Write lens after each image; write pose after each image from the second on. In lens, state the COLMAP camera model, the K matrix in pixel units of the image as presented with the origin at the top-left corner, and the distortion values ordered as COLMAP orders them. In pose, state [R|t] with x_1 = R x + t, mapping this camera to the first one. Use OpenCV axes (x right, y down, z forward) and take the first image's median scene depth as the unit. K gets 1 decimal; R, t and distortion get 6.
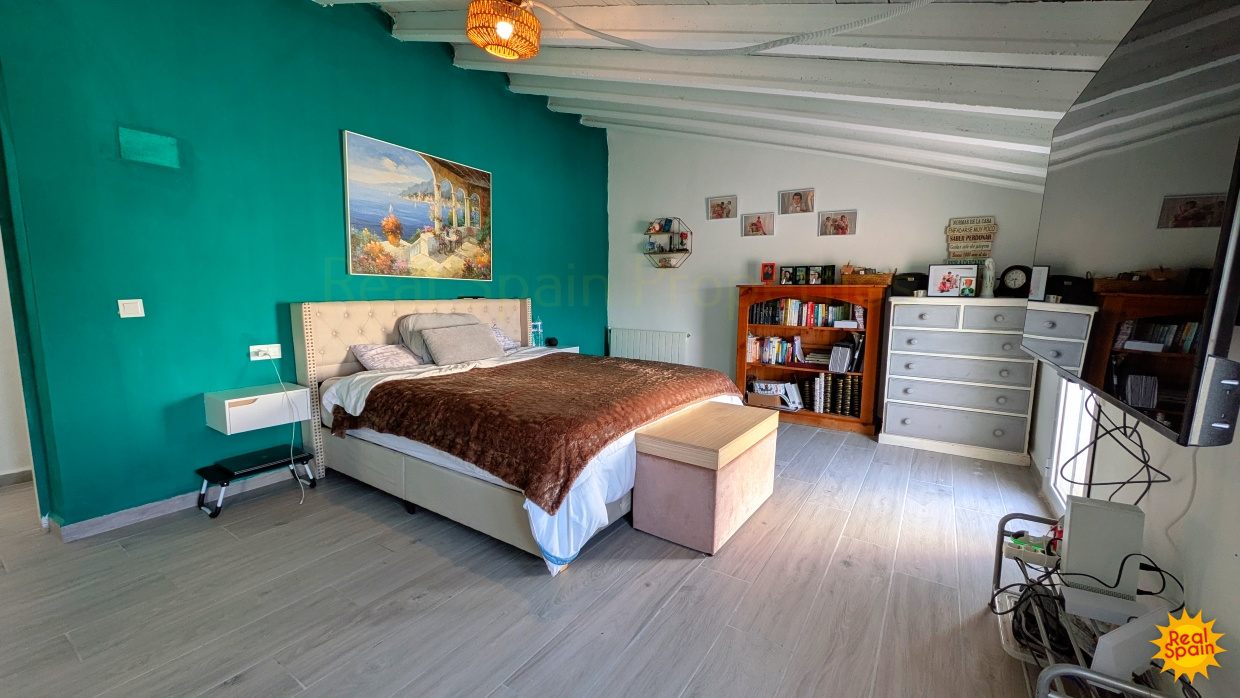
lens RADIAL K [[483.0, 0, 624.1], [0, 483.0, 350.0], [0, 0, 1]] dist [0.003463, -0.000819]
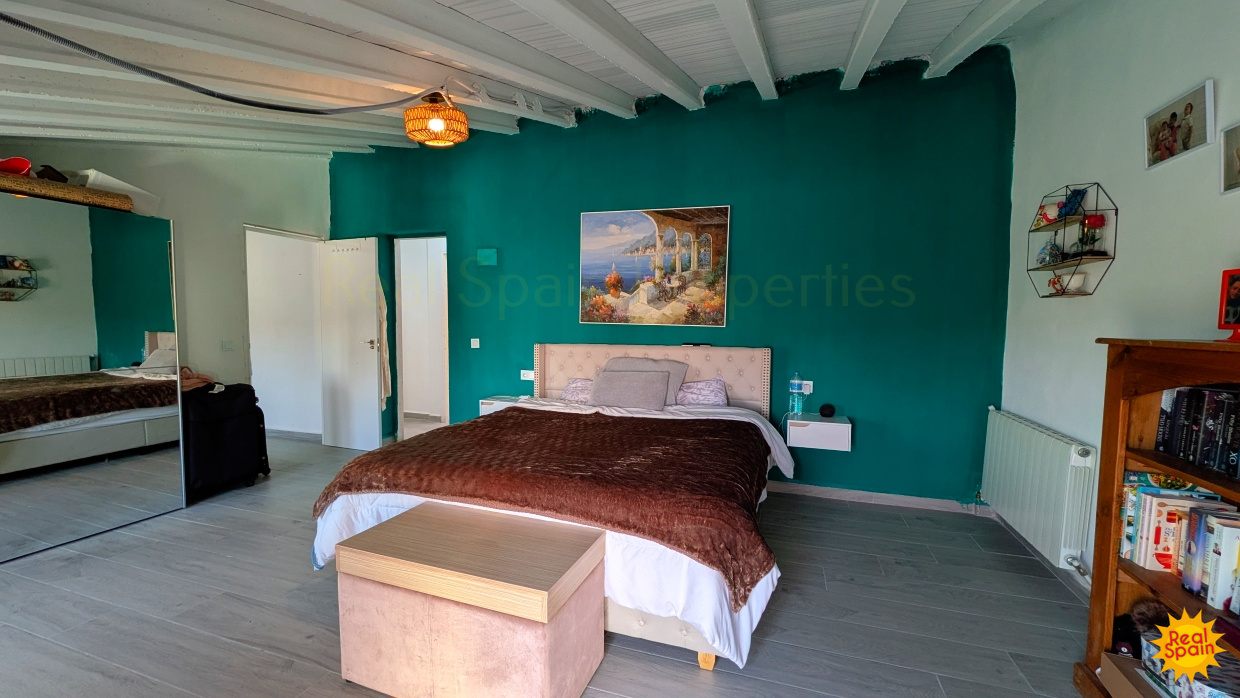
lens RADIAL K [[483.0, 0, 625.7], [0, 483.0, 352.9], [0, 0, 1]] dist [0.003463, -0.000819]
pose [[0.252152, 0.055747, -0.966081, 0.593580], [-0.125023, 0.991849, 0.024602, -0.105013], [0.959577, 0.114578, 0.257066, 0.672708]]
